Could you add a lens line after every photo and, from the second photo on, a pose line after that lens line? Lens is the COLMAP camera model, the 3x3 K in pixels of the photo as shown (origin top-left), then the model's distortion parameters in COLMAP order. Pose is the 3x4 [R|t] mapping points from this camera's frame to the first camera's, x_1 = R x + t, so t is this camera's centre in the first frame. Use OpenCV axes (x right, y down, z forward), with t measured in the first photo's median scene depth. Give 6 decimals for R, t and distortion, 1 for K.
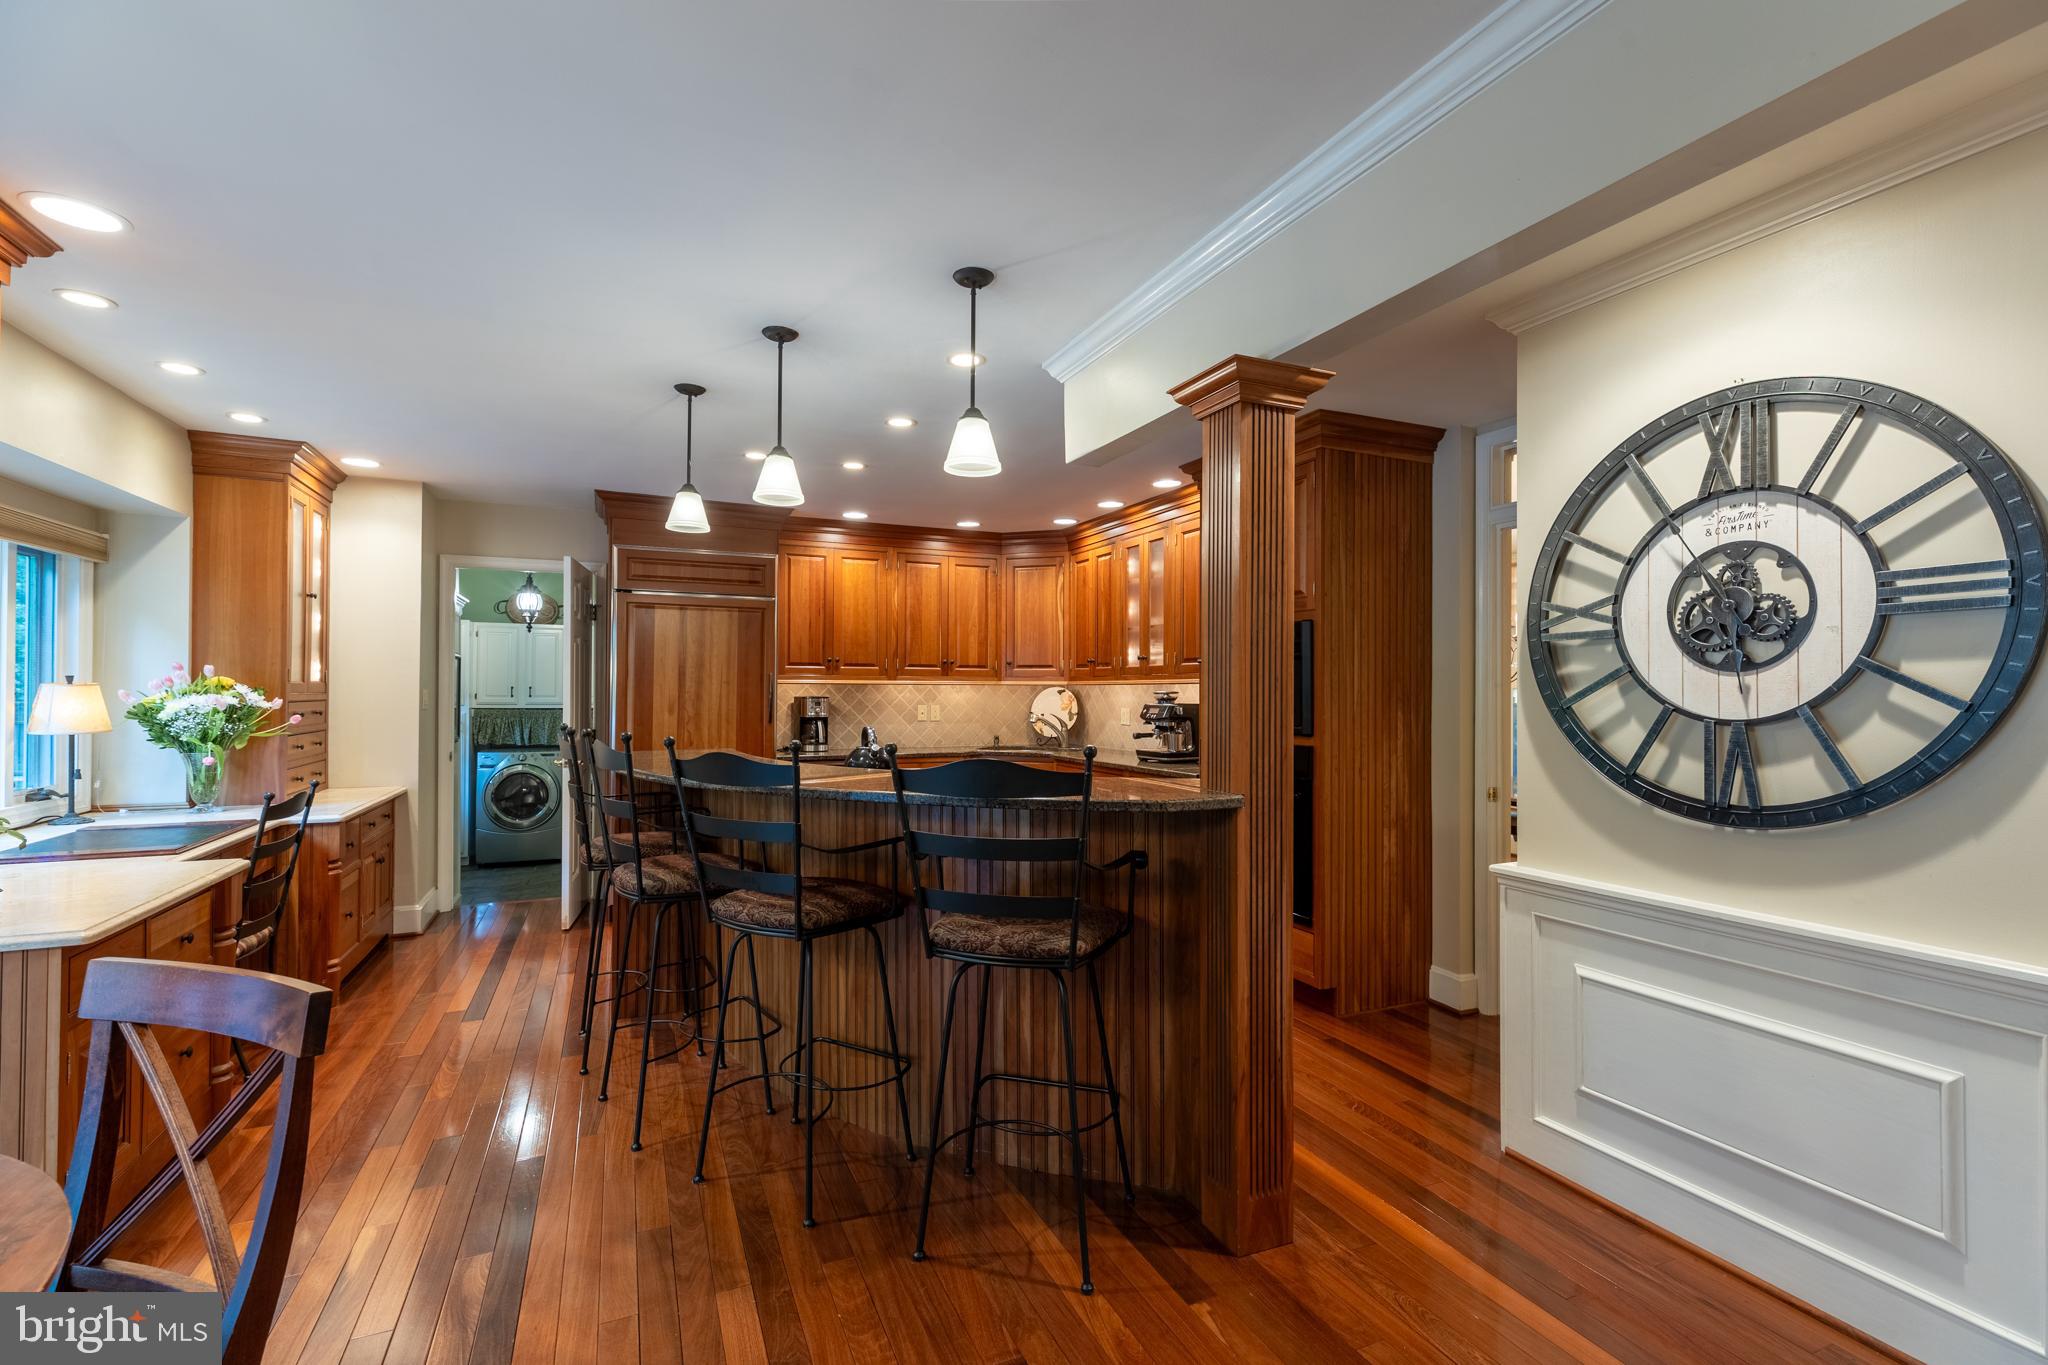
lens RADIAL K [[917.4, 0, 1030.9], [0, 917.4, 681.7], [0, 0, 1]] dist [0.006327, -0.001336]
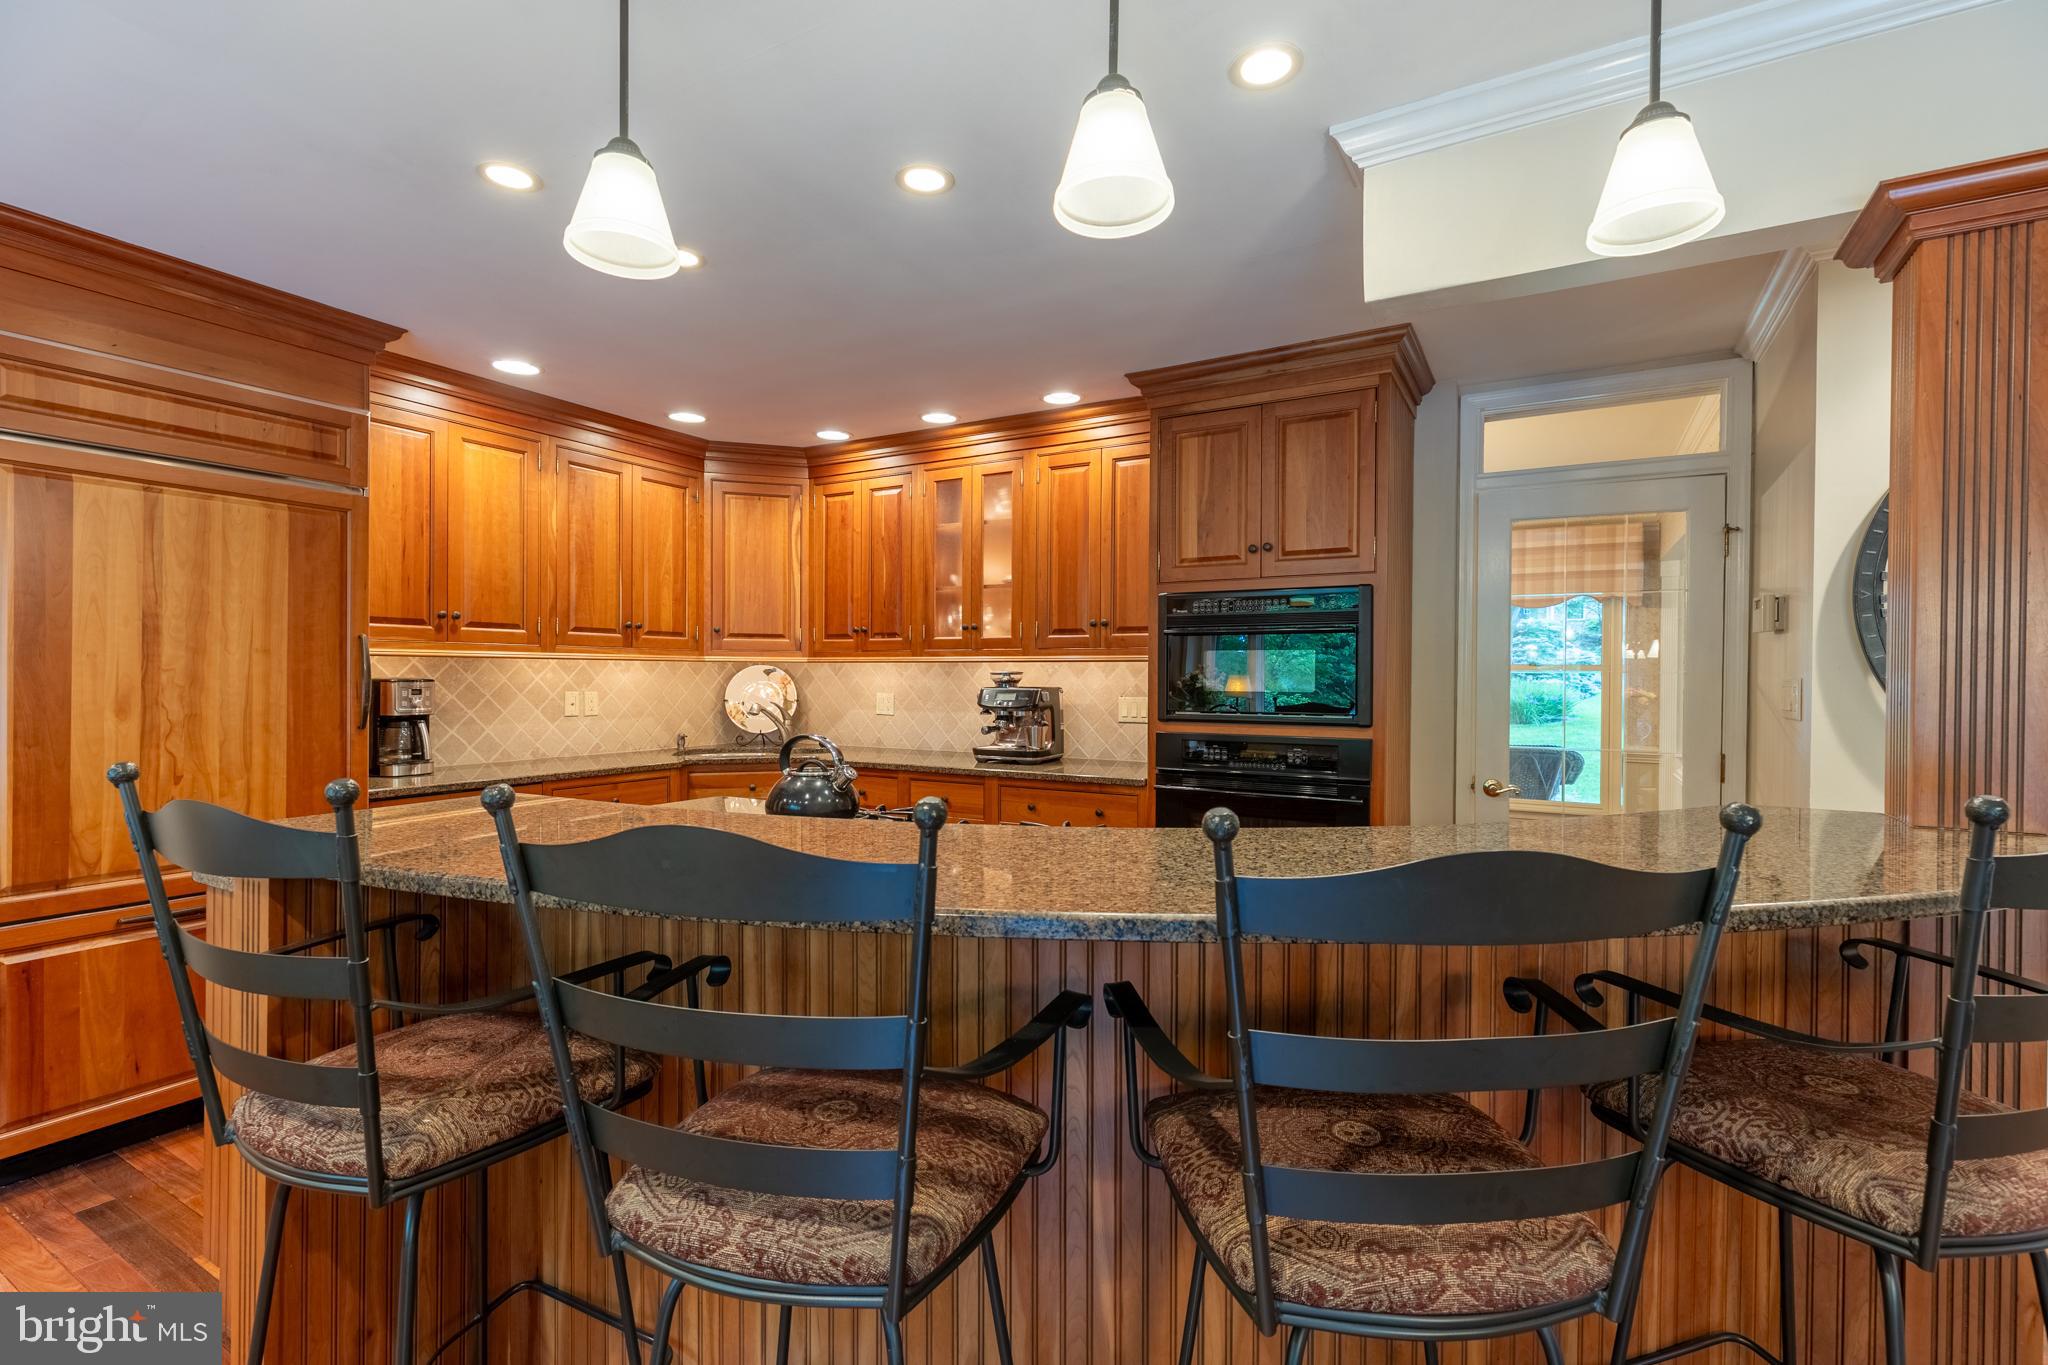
lens RADIAL K [[917.4, 0, 1030.9], [0, 917.4, 681.7], [0, 0, 1]] dist [0.006327, -0.001336]
pose [[0.810713, -0.003233, 0.585435, -0.291276], [-0.009220, 0.999790, 0.018288, 0.004767], [-0.585372, -0.020224, 0.810513, 0.359782]]
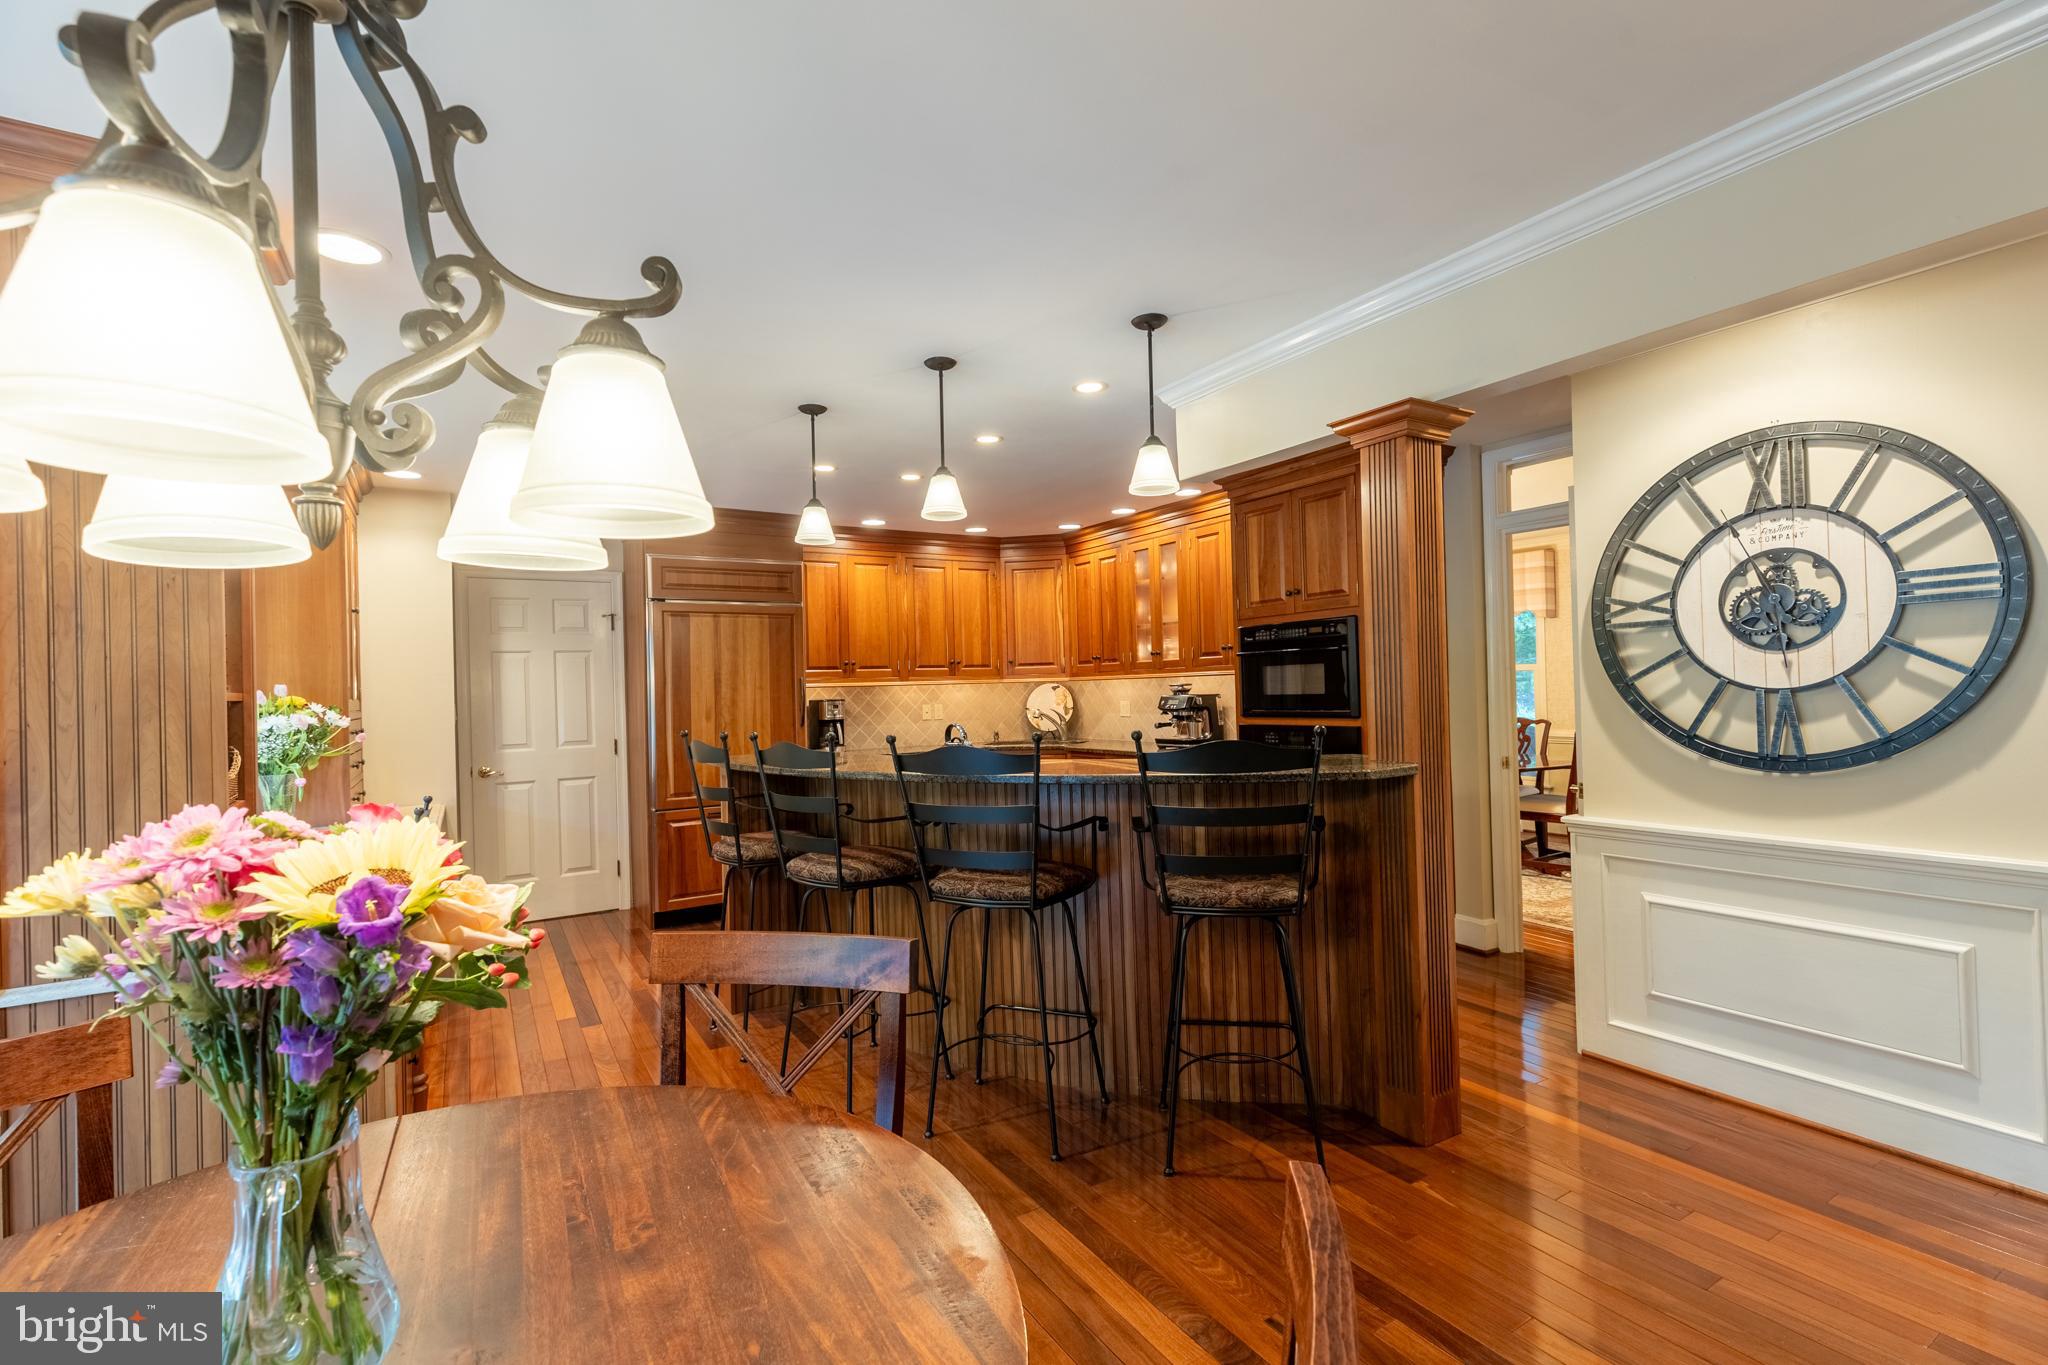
lens RADIAL K [[917.4, 0, 1030.9], [0, 917.4, 681.7], [0, 0, 1]] dist [0.006327, -0.001336]
pose [[0.990846, -0.029494, 0.131735, -0.170357], [0.029236, 0.999565, 0.003891, -0.001137], [-0.131792, -0.000003, 0.991277, -0.049744]]
